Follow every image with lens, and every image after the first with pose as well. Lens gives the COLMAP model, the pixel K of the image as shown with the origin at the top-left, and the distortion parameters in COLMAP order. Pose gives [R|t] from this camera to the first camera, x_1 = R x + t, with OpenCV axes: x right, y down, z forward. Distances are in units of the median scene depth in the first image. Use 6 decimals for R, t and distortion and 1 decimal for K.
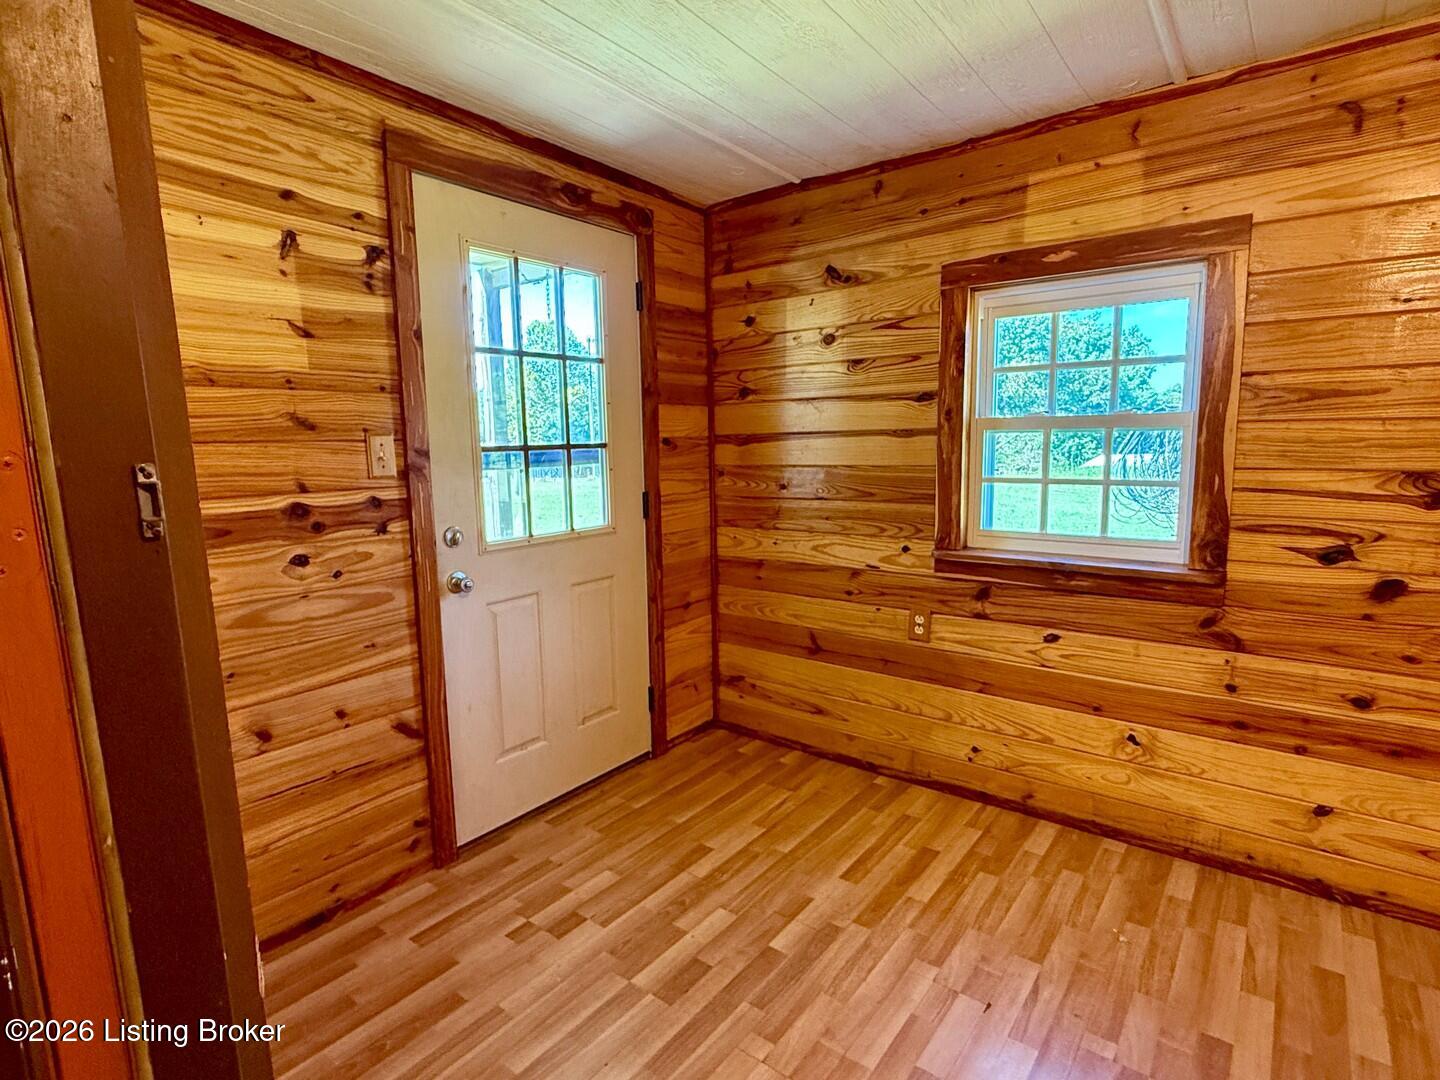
lens RADIAL K [[752.7, 0, 722.7], [0, 752.7, 537.8], [0, 0, 1]] dist [-0.000967, 0.001235]
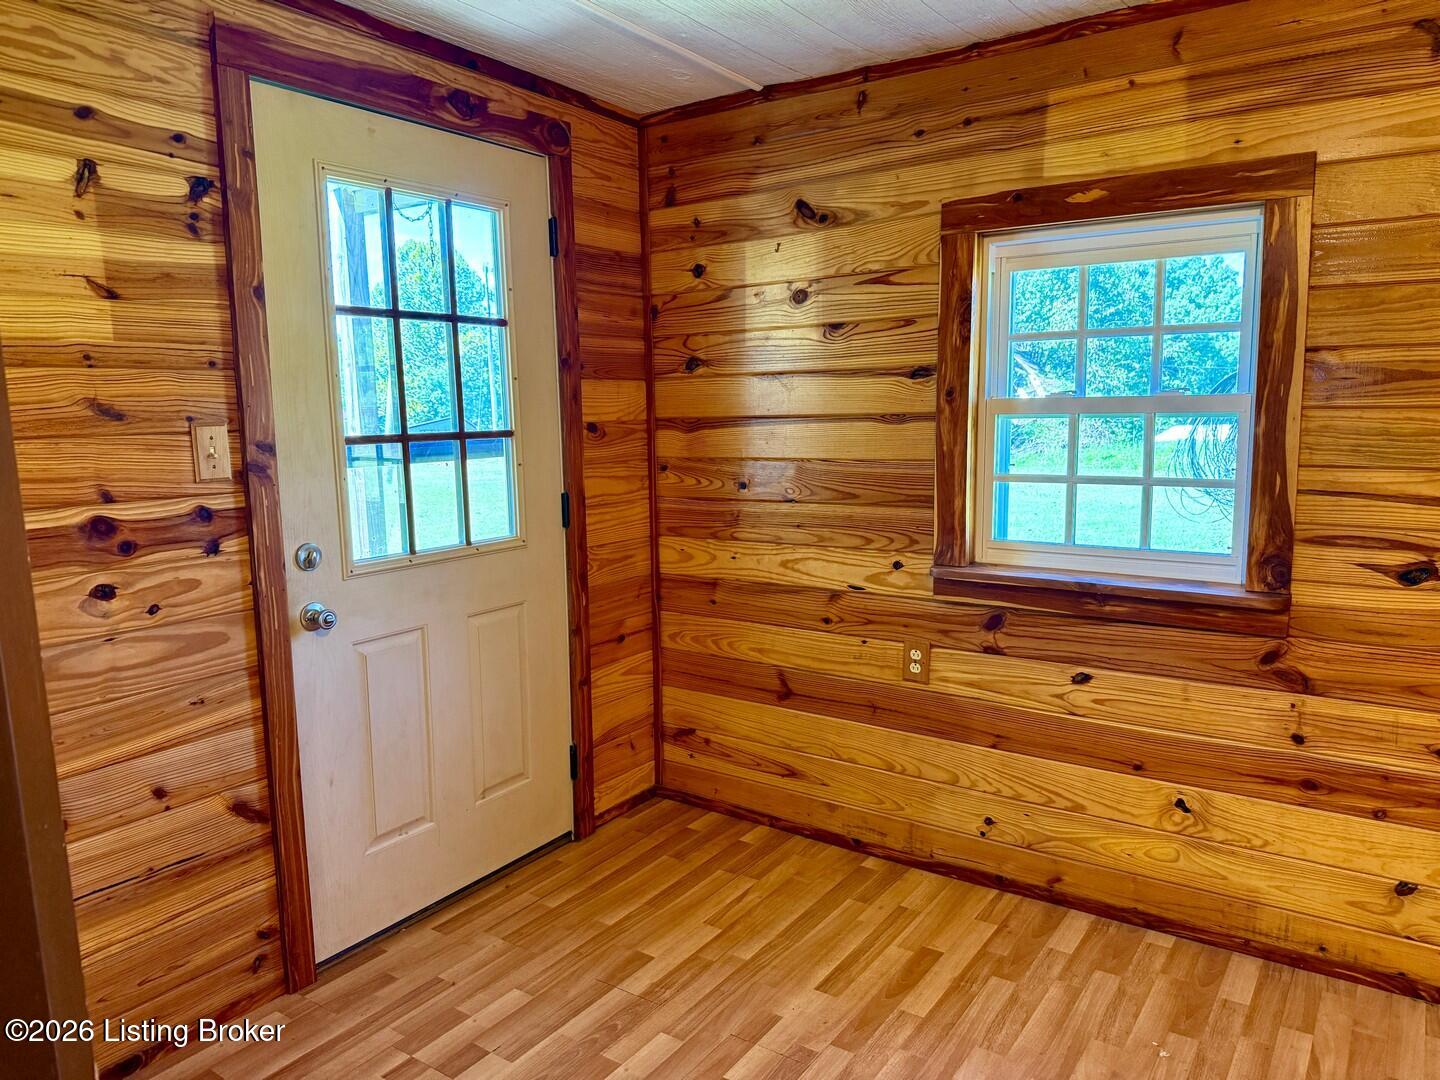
lens RADIAL K [[1017.5, 0, 726.7], [0, 1017.5, 538.1], [0, 0, 1]] dist [0.045338, -0.056530]
pose [[0.998577, -0.006391, 0.052946, 0.010537], [0.006358, 0.999979, 0.000783, -0.018858], [-0.052950, -0.000446, 0.998597, -0.060431]]
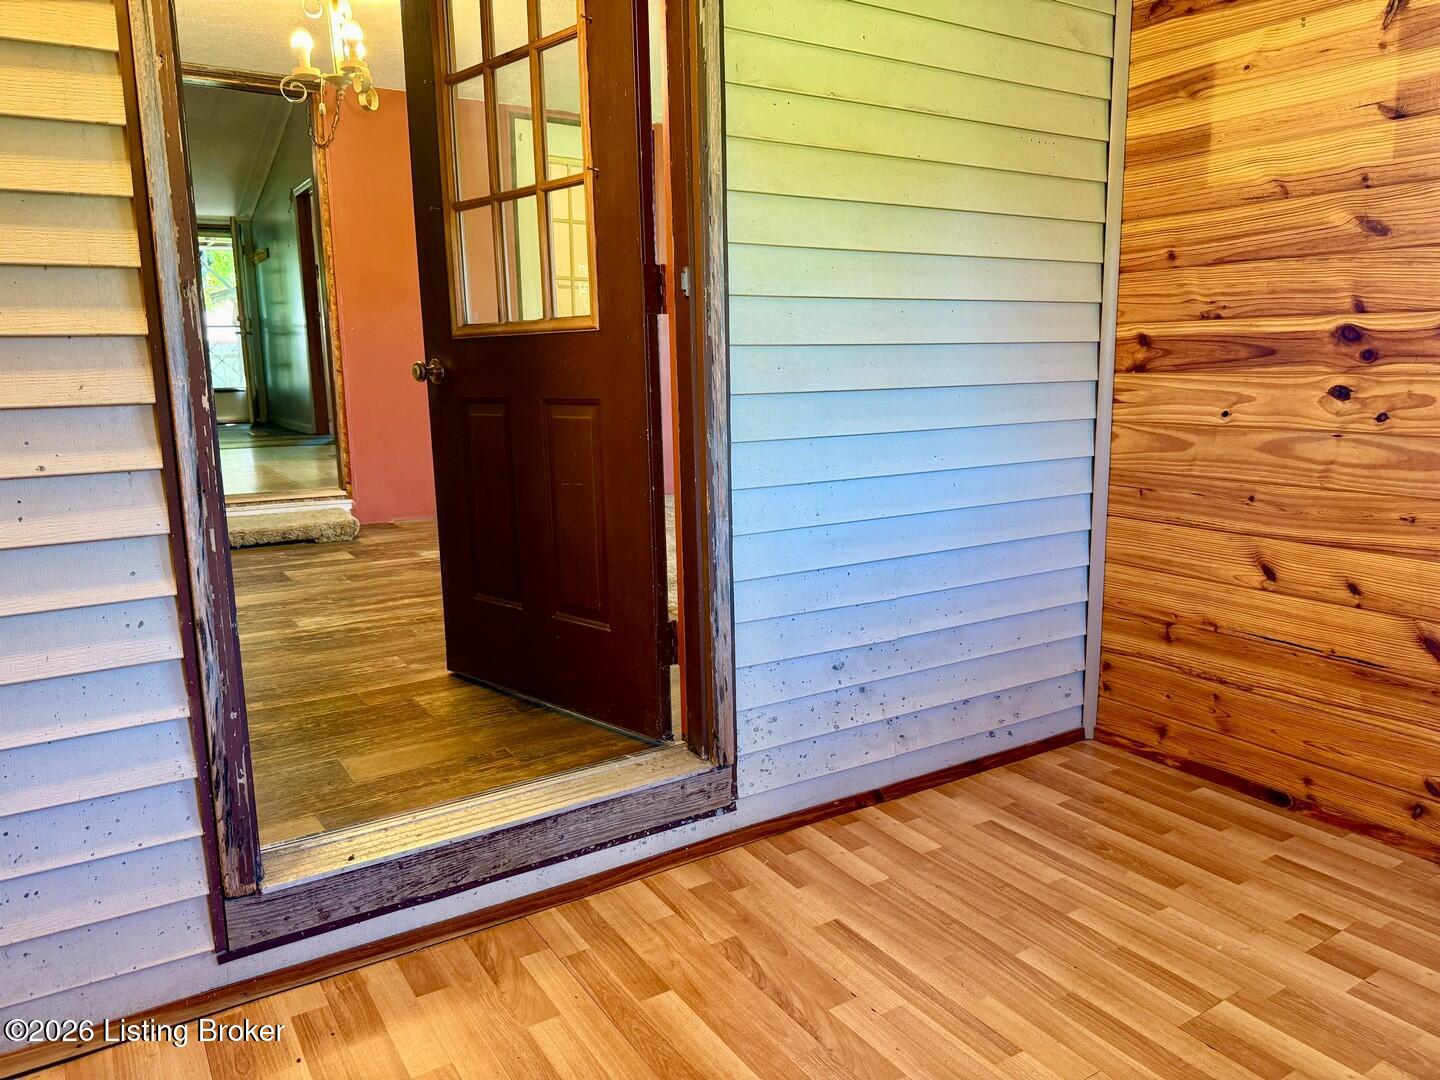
lens RADIAL K [[1017.5, 0, 716.9], [0, 1017.5, 545.4], [0, 0, 1]] dist [0.045338, -0.056530]
pose [[-0.340327, 0.192161, -0.920463, 0.713037], [-0.105955, 0.964824, 0.240598, -0.007560], [0.934318, 0.179410, -0.307995, 0.647041]]
